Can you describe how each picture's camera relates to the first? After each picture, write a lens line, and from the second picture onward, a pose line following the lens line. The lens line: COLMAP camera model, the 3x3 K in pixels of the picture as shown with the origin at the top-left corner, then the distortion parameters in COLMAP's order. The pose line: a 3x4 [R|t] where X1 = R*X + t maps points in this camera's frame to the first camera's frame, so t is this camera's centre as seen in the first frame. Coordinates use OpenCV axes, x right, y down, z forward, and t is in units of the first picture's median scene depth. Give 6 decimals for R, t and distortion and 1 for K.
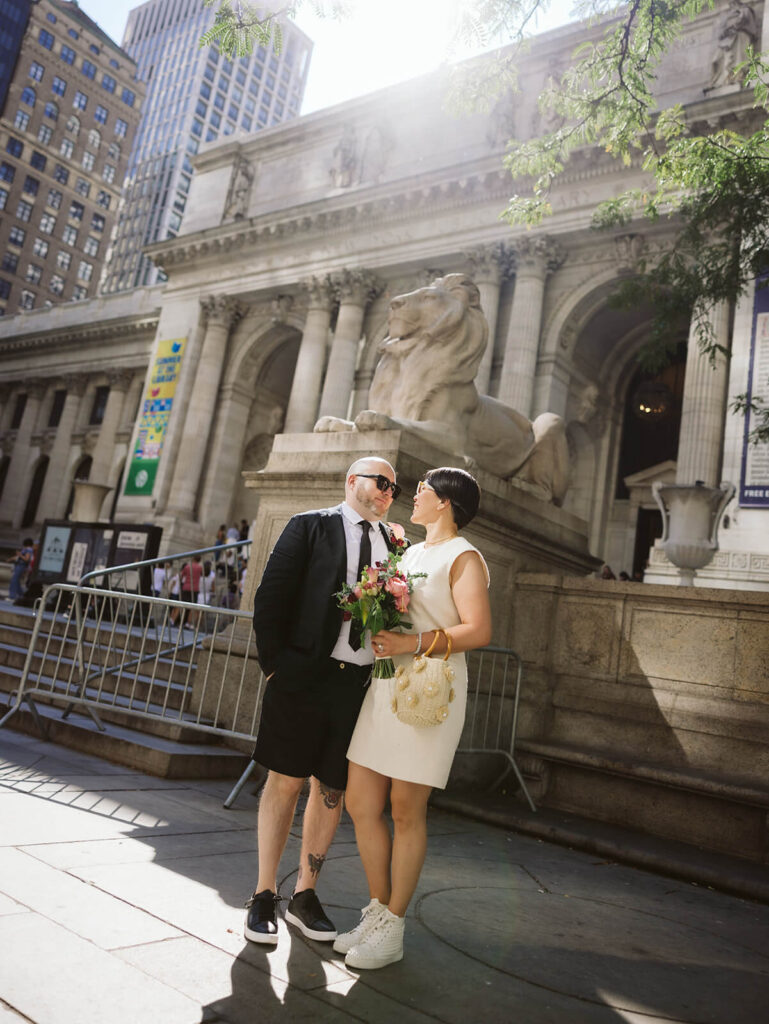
lens RADIAL K [[900.3, 0, 370.5], [0, 900.3, 452.0], [0, 0, 1]] dist [0.016237, -0.010362]
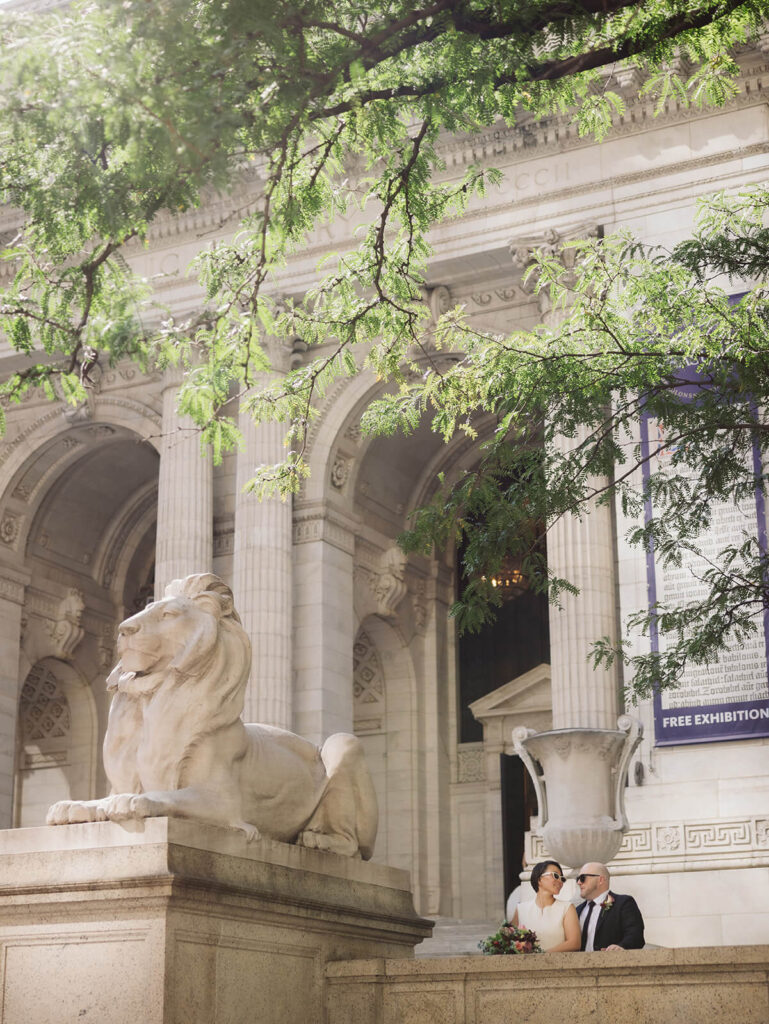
lens RADIAL K [[1899.1, 0, 311.1], [0, 1899.1, 530.5], [0, 0, 1]] dist [0.012330, 0.000000]
pose [[0.975553, -0.107241, 0.191824, -0.029211], [0.117716, 0.992070, -0.044039, -0.039484], [-0.185580, 0.065543, 0.980441, -0.146796]]
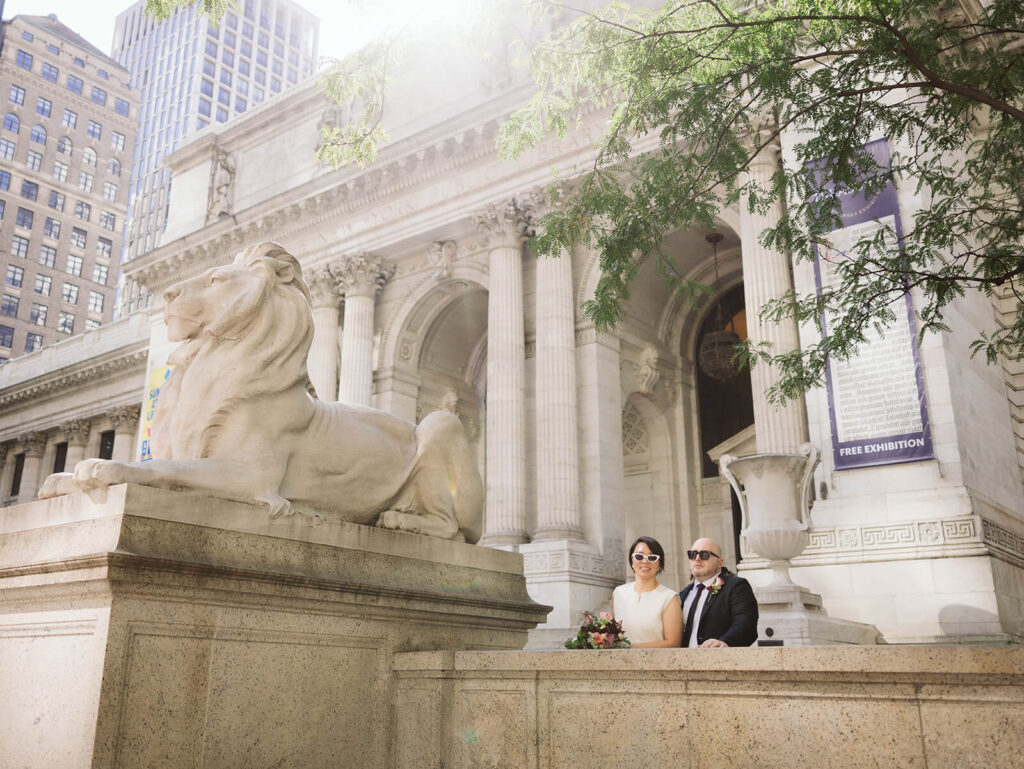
lens RADIAL K [[1024.6, 0, 433.5], [0, 1024.6, 341.3], [0, 0, 1]] dist [0.013744, 0.000000]
pose [[0.988699, -0.149681, -0.008329, 0.058804], [0.147809, 0.982595, -0.112514, -0.001752], [0.025025, 0.110011, 0.993615, 0.050997]]
